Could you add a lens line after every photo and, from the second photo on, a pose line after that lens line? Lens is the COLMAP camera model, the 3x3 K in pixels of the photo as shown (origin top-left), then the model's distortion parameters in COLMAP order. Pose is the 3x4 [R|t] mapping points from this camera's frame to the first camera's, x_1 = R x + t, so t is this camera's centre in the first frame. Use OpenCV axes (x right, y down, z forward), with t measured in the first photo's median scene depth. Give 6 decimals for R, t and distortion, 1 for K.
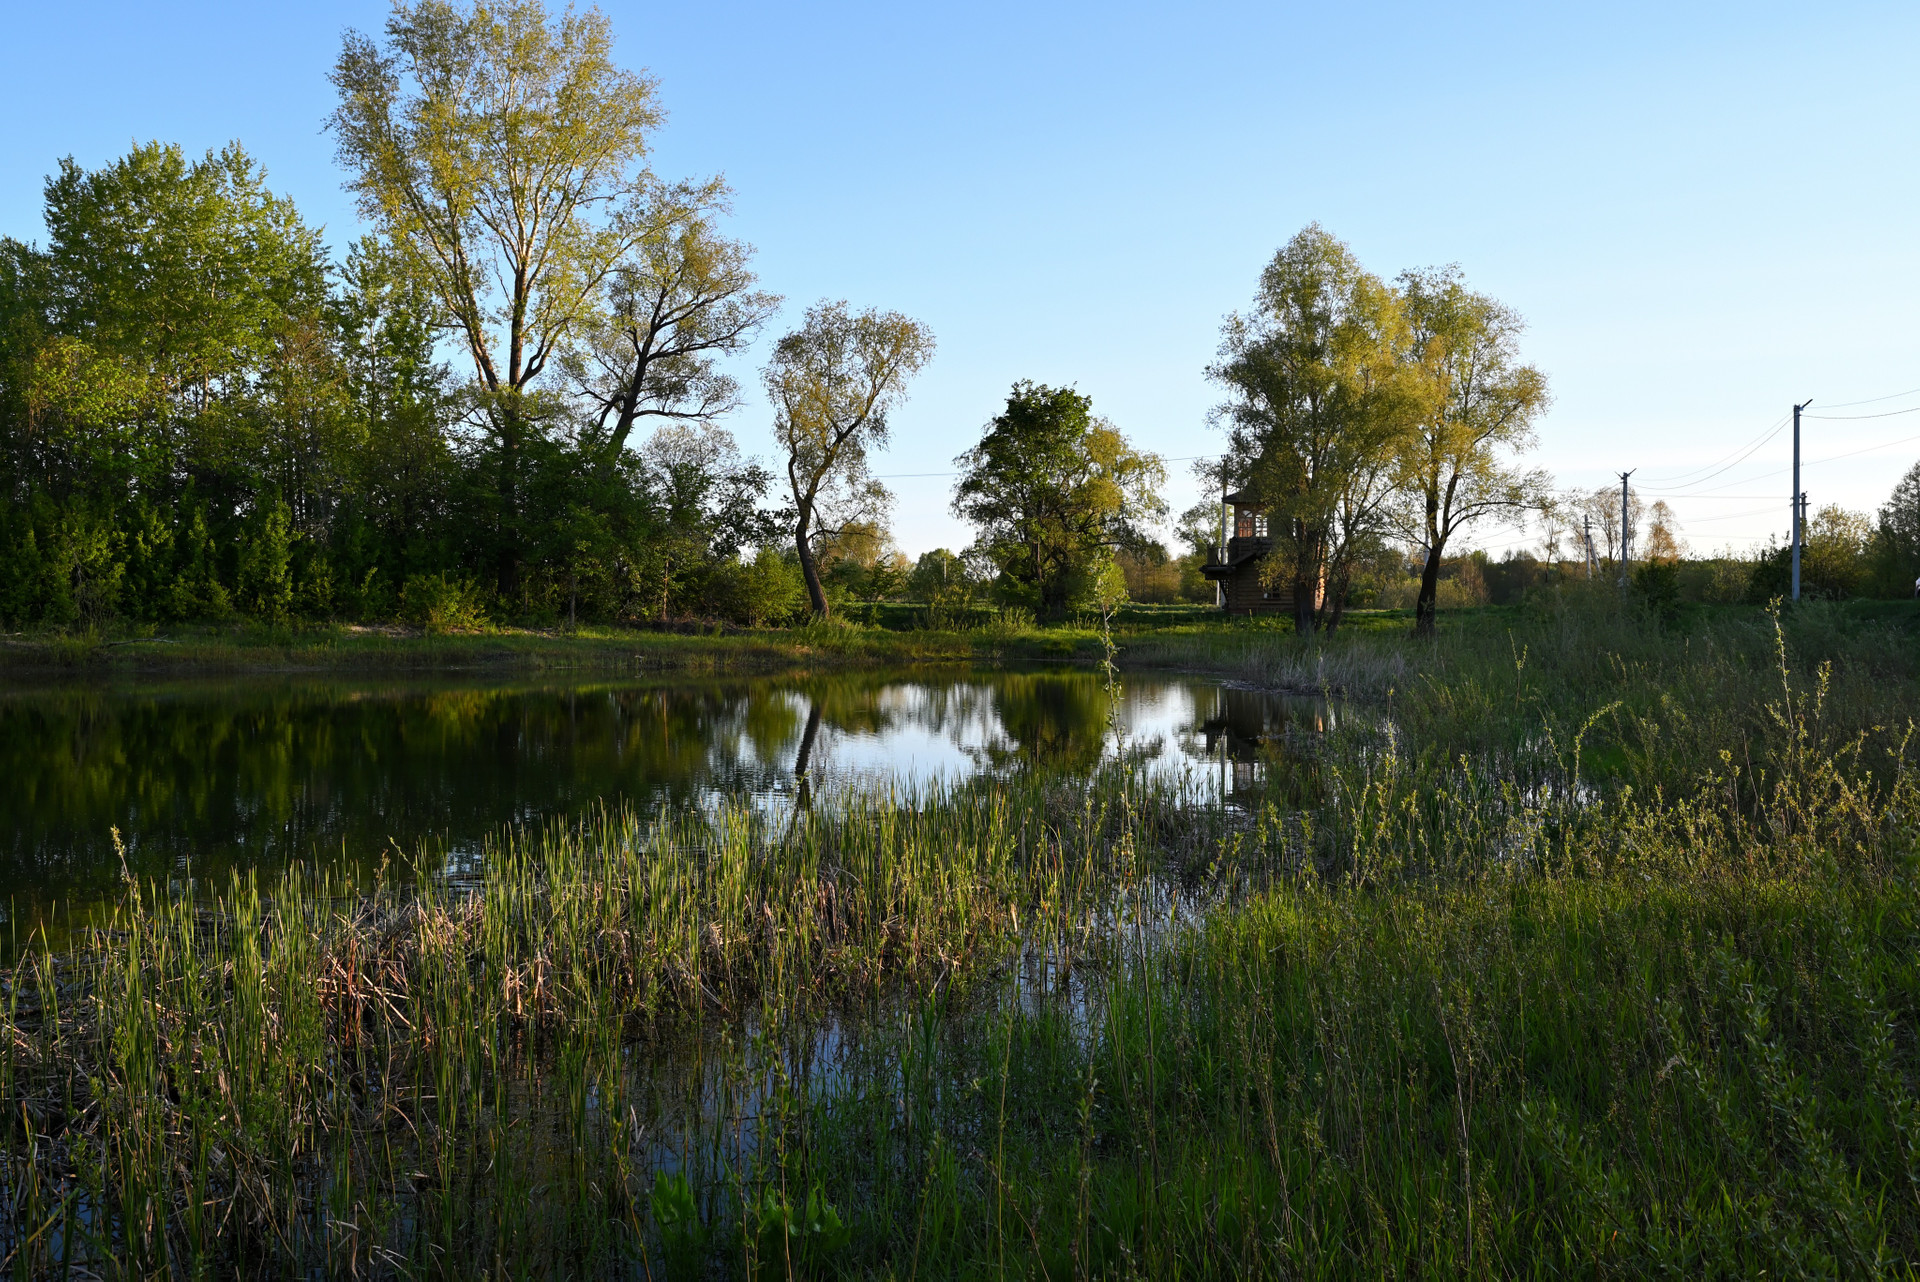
lens RADIAL K [[1664.4, 0, 960.0], [0, 1664.4, 641.0], [0, 0, 1]] dist [-0.006135, 0.001258]
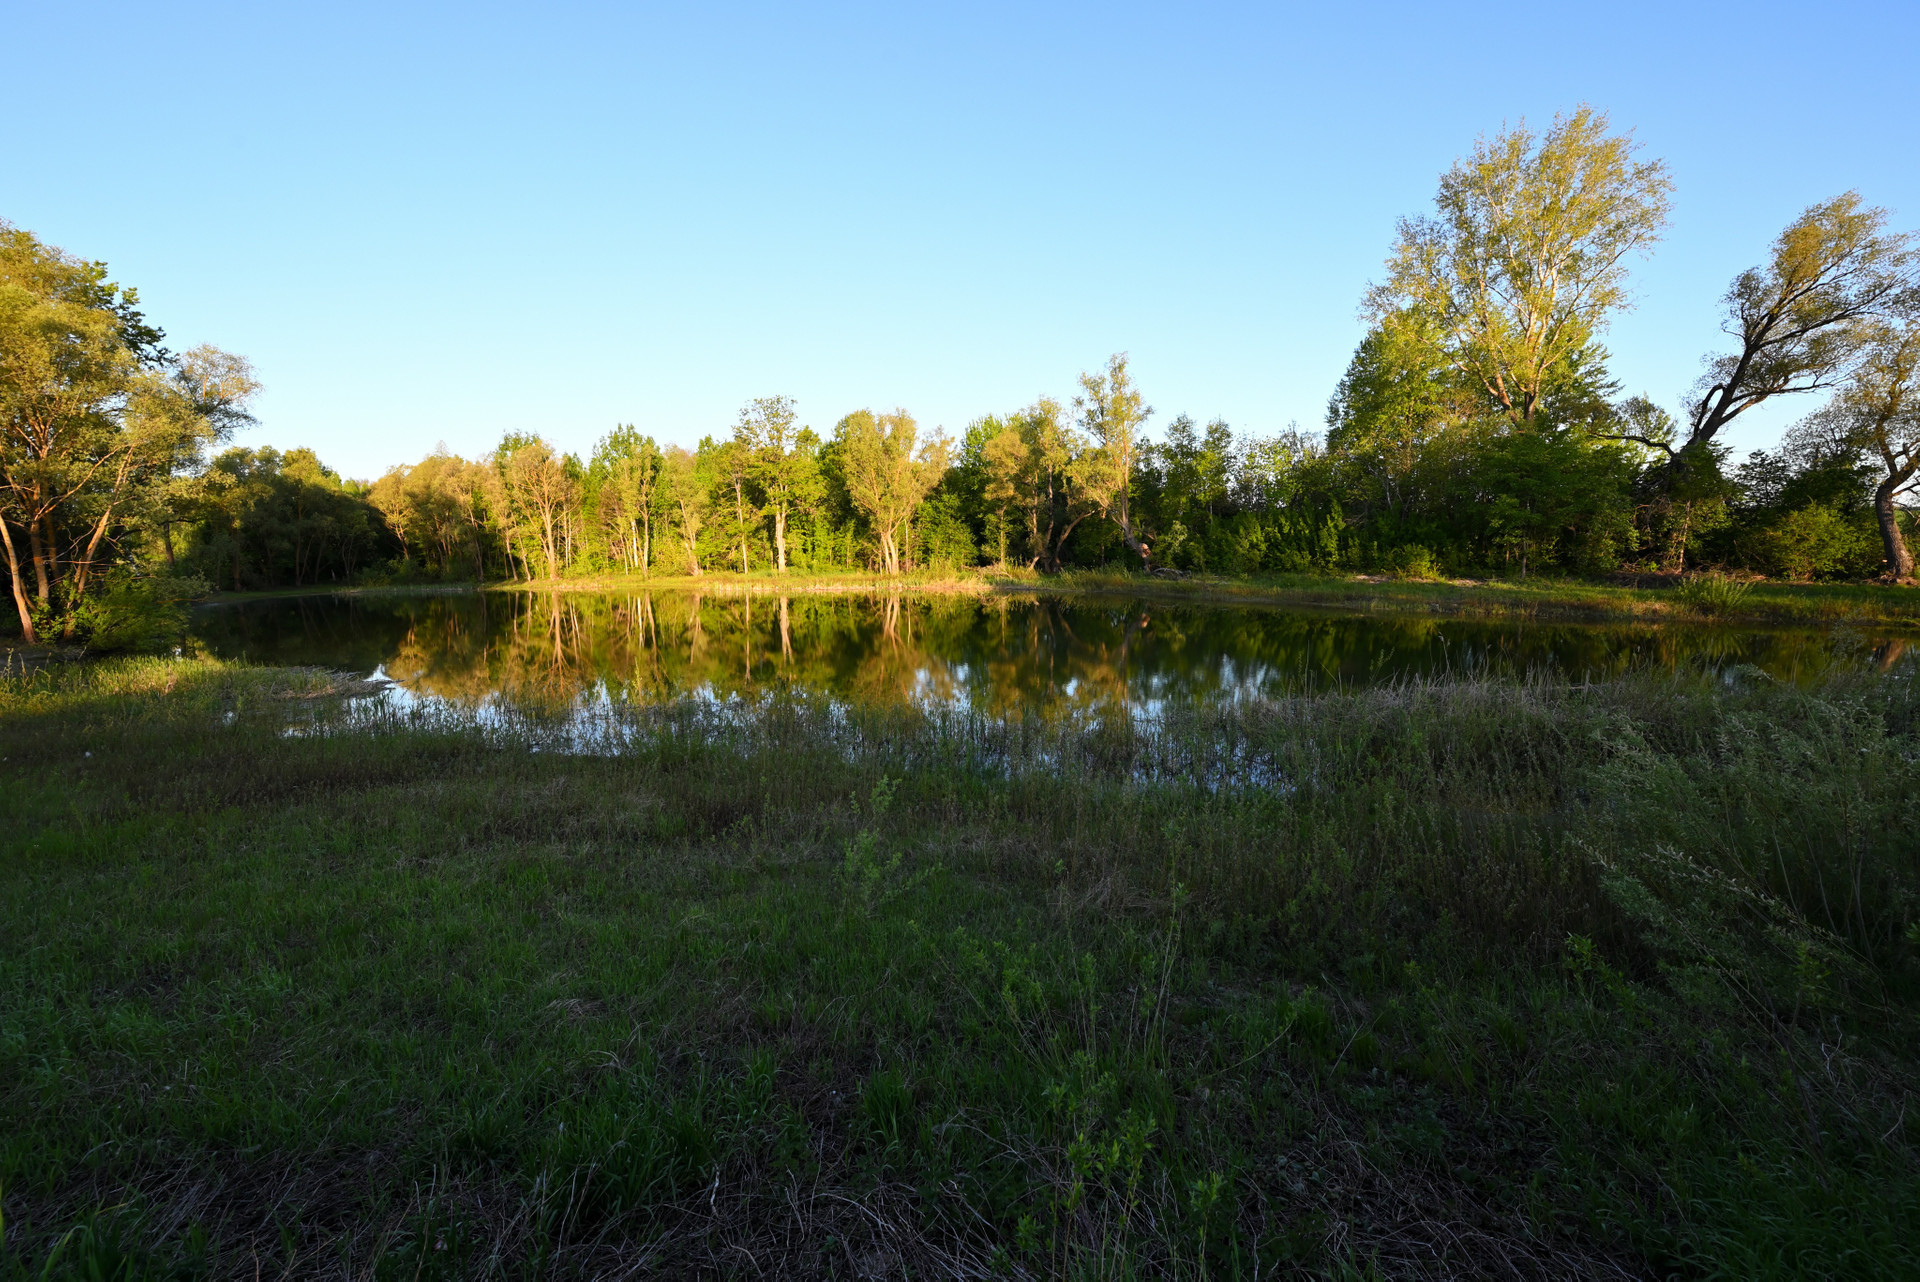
lens RADIAL K [[755.7, 0, 961.1], [0, 755.7, 635.6], [0, 0, 1]] dist [-0.000507, 0.000431]
pose [[0.118056, 0.108933, -0.987014, 0.357709], [0.006286, 0.993863, 0.110441, -0.034425], [0.992987, -0.019243, 0.116646, 0.450031]]
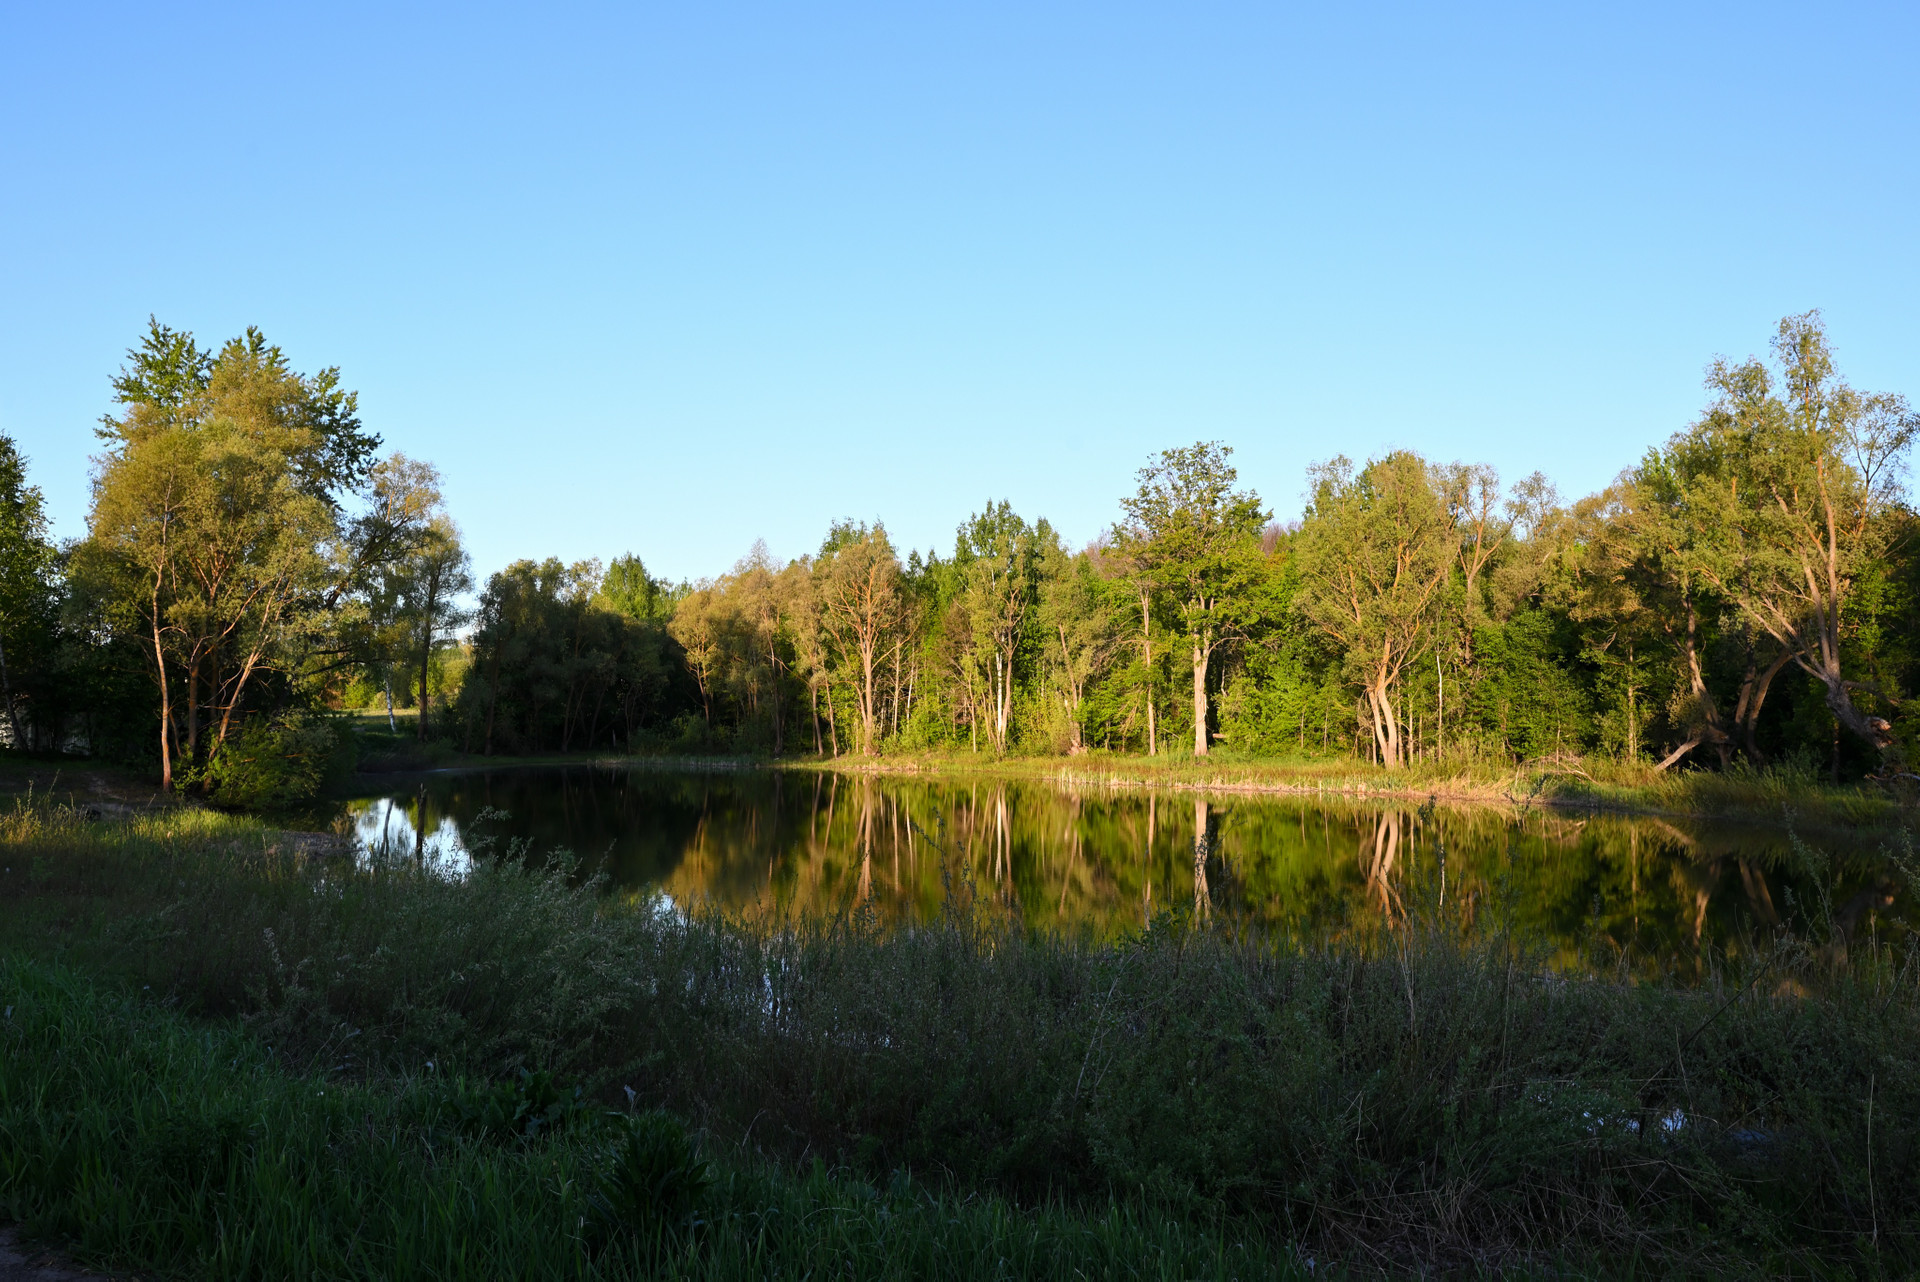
lens RADIAL K [[1568.0, 0, 954.1], [0, 1568.0, 633.9], [0, 0, 1]] dist [0.002268, -0.007745]
pose [[-0.425402, -0.055372, -0.903309, 0.450046], [-0.018419, 0.998449, -0.052530, -0.033859], [0.904817, -0.005709, -0.425762, 0.715807]]
